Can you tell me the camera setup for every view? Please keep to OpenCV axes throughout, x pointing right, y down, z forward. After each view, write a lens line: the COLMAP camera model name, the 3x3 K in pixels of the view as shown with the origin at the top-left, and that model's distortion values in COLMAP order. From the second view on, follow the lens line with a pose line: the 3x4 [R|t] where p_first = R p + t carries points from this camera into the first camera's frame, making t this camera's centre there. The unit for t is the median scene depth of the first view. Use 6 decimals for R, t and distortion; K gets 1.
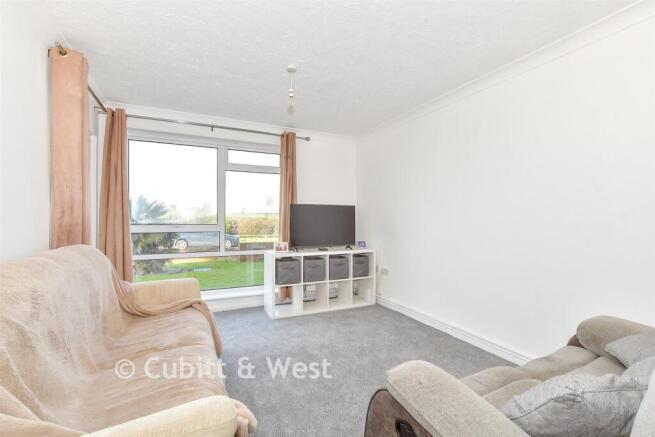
lens RADIAL K [[294.5, 0, 327.5], [0, 294.5, 218.5], [0, 0, 1]] dist [-0.001049, -0.000219]
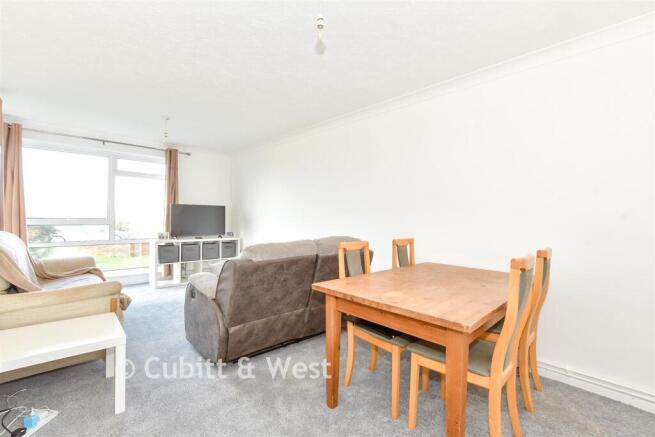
lens RADIAL K [[294.5, 0, 327.5], [0, 294.5, 218.5], [0, 0, 1]] dist [-0.001049, -0.000219]
pose [[0.956180, 0.016039, 0.292341, 0.154635], [-0.021987, 0.999612, 0.017072, -0.019583], [-0.291954, -0.022751, 0.956162, -0.469000]]
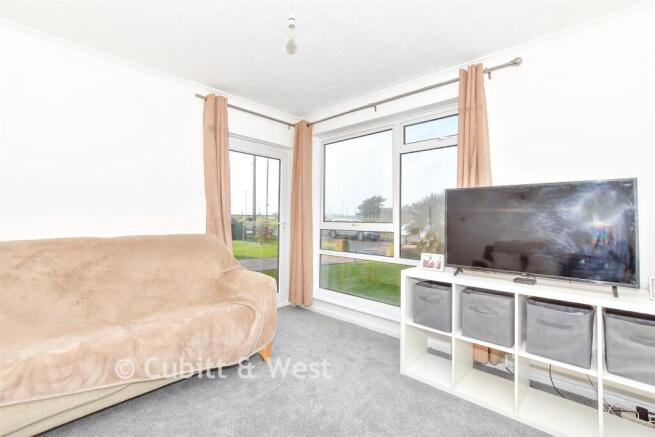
lens RADIAL K [[296.3, 0, 326.8], [0, 296.3, 211.0], [0, 0, 1]] dist [0.000174, -0.000027]
pose [[0.348430, -0.022053, -0.937075, 0.317766], [0.000144, 0.999724, -0.023474, 0.005011], [0.937335, 0.008045, 0.348337, 0.536145]]
